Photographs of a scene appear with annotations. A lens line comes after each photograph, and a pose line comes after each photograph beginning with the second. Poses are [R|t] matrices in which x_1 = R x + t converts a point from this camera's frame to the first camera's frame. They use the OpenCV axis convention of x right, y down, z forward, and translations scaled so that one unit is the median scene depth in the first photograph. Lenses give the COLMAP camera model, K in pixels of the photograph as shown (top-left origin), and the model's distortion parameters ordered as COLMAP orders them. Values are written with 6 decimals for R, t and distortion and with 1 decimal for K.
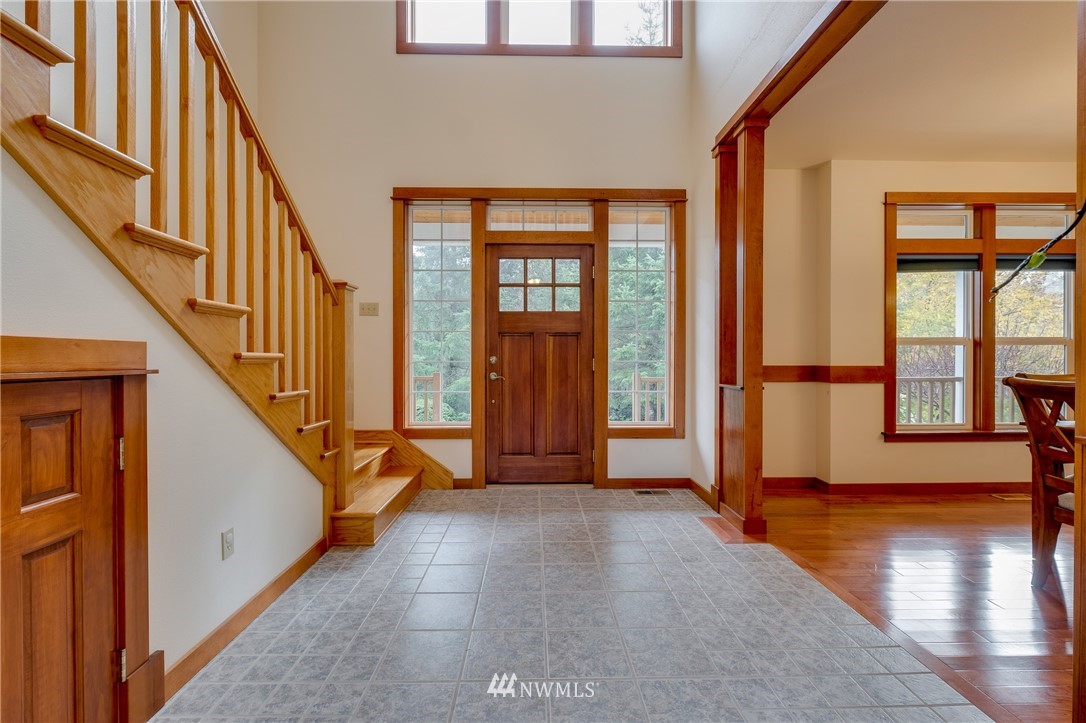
lens RADIAL K [[475.4, 0, 545.9], [0, 475.4, 365.0], [0, 0, 1]] dist [-0.002883, -0.001260]
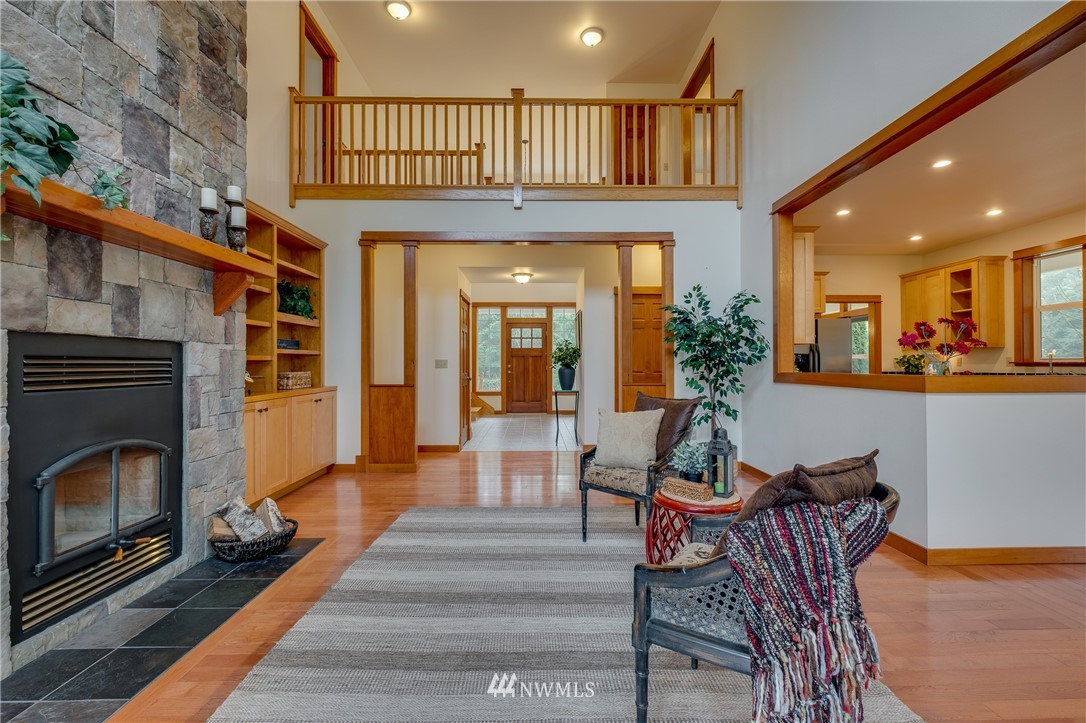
lens RADIAL K [[475.4, 0, 542.2], [0, 475.4, 361.0], [0, 0, 1]] dist [-0.002883, -0.001260]
pose [[0.999976, -0.003419, -0.006058, 0.089834], [0.003380, 0.999973, -0.006455, -0.021130], [0.006080, 0.006435, 0.999961, -1.661439]]
